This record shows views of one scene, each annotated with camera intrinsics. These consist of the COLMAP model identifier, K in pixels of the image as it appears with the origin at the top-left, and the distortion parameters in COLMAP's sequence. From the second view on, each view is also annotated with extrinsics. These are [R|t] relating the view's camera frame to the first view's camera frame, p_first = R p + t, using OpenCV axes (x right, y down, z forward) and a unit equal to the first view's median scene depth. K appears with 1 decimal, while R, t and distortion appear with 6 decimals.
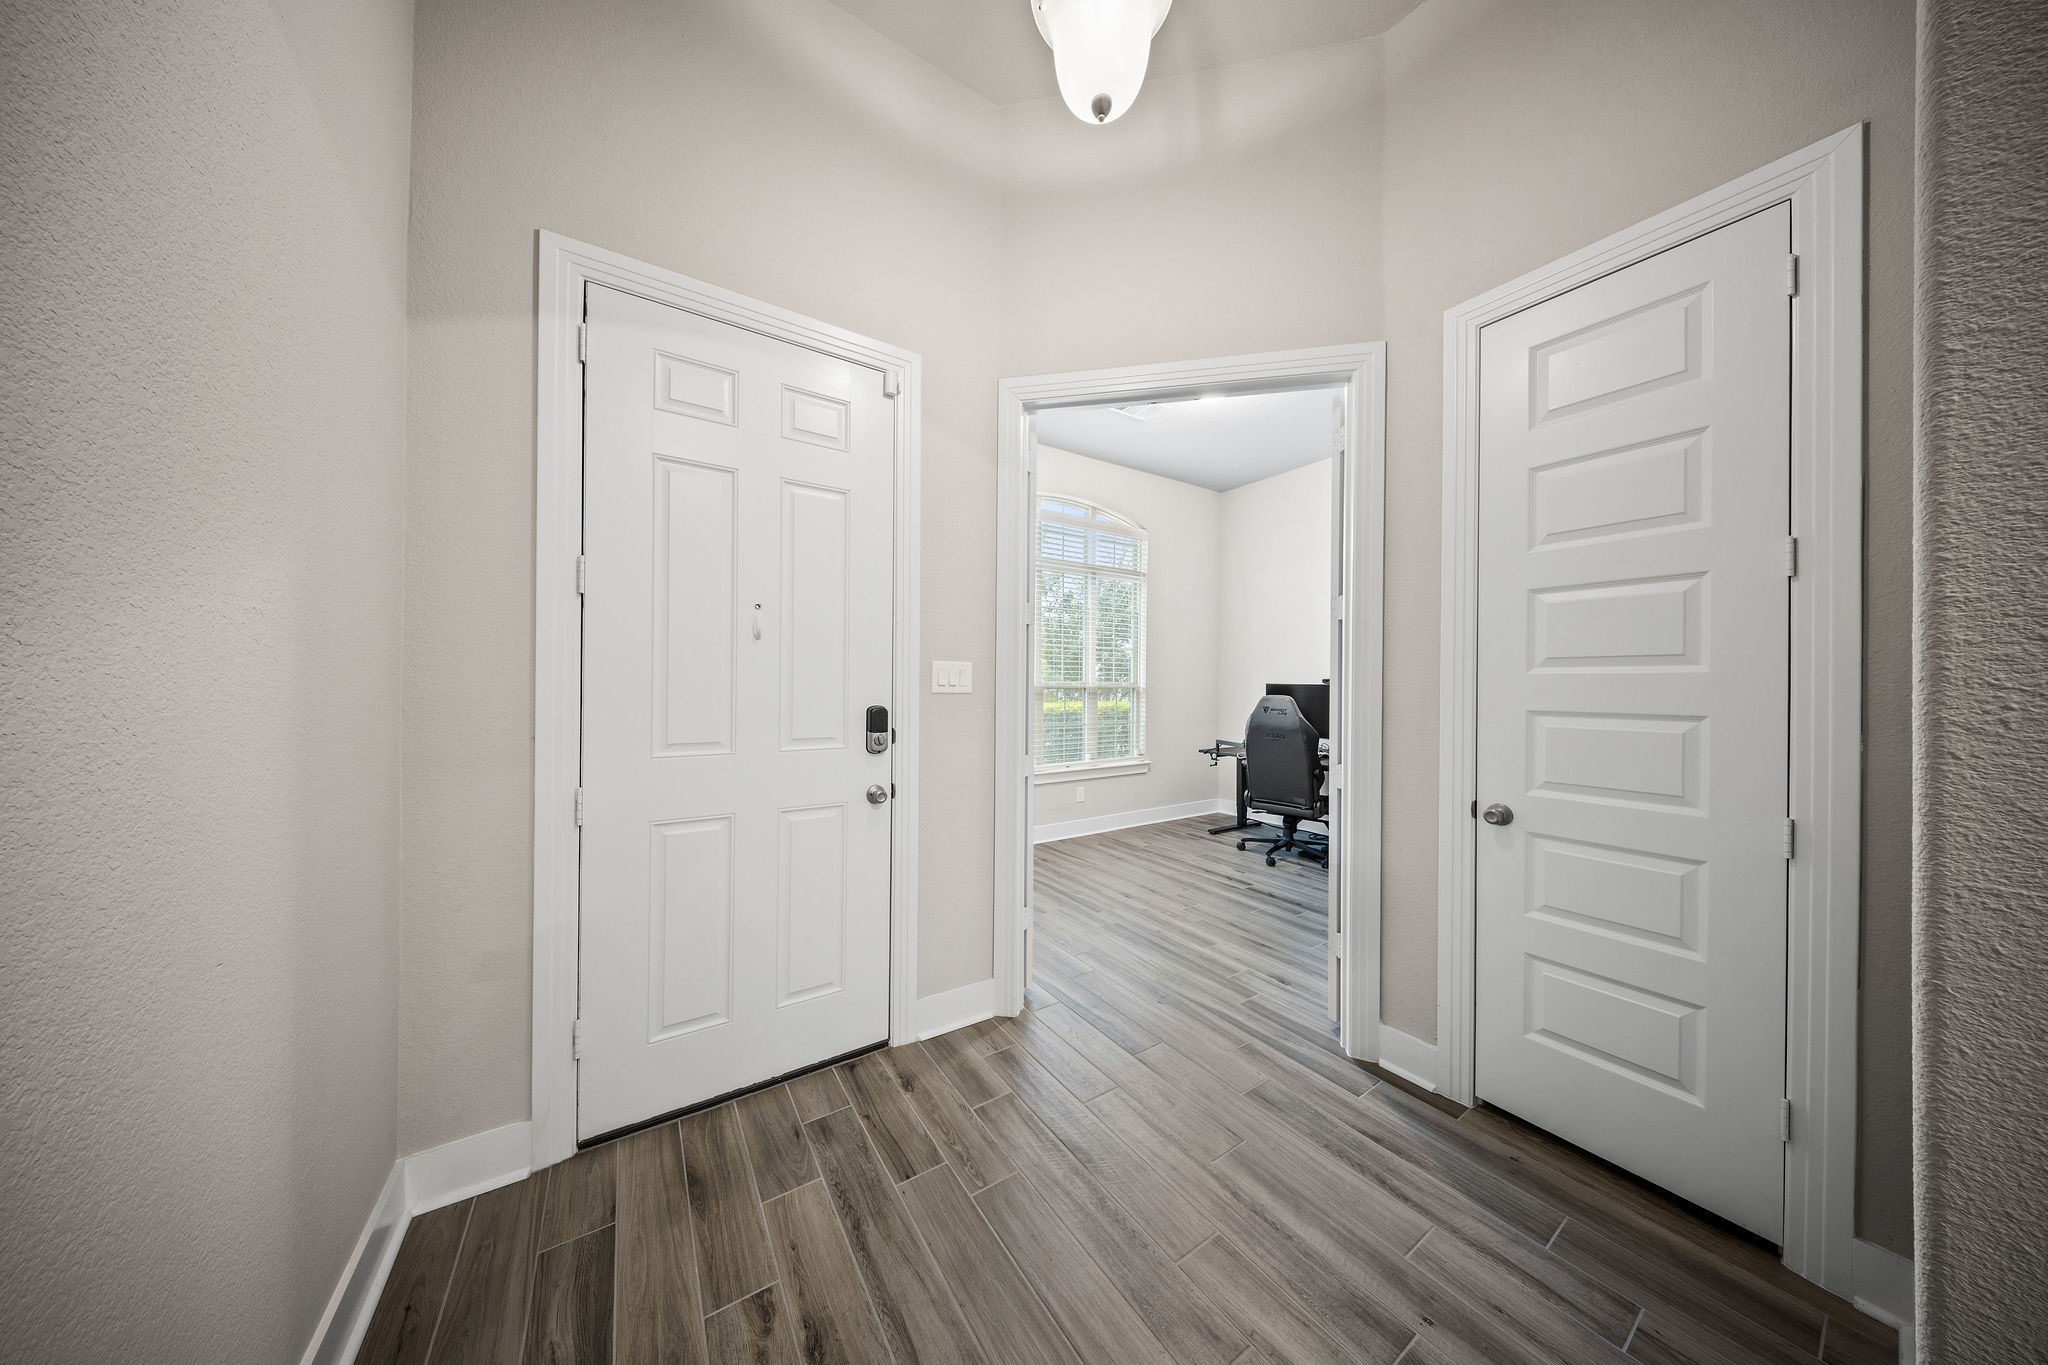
lens RADIAL K [[595.4, 0, 1030.8], [0, 595.4, 682.5], [0, 0, 1]] dist [-0.001561, -0.000191]
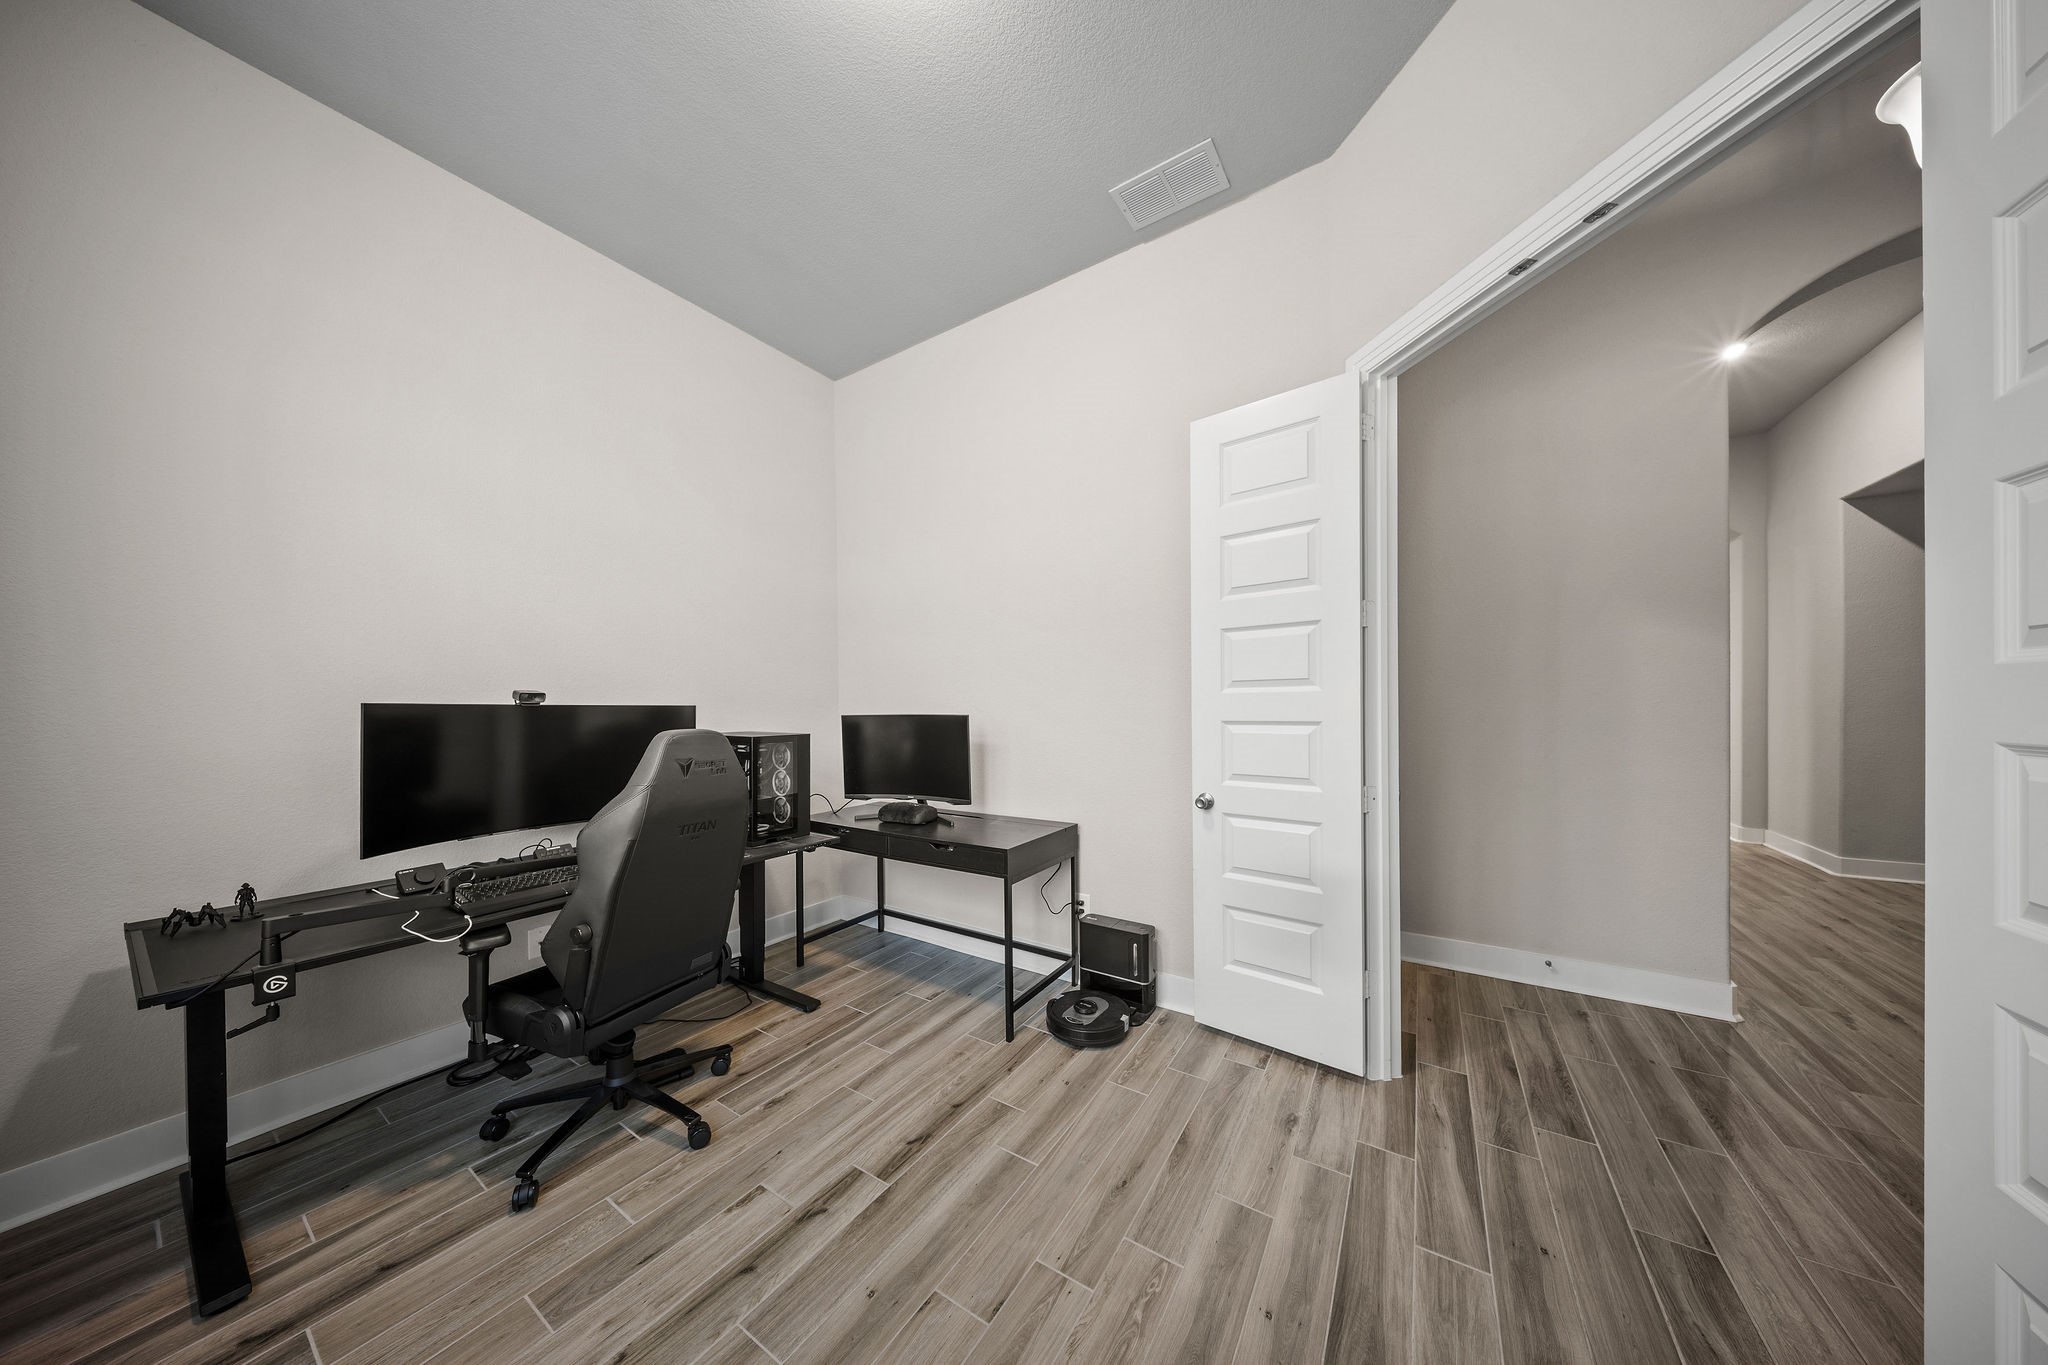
lens RADIAL K [[595.4, 0, 1030.8], [0, 595.4, 682.5], [0, 0, 1]] dist [-0.001561, -0.000191]
pose [[-0.389802, 0.029744, 0.920418, -0.111001], [0.001187, 0.999494, -0.031797, 0.000530], [-0.920898, -0.011302, -0.389640, 1.385925]]
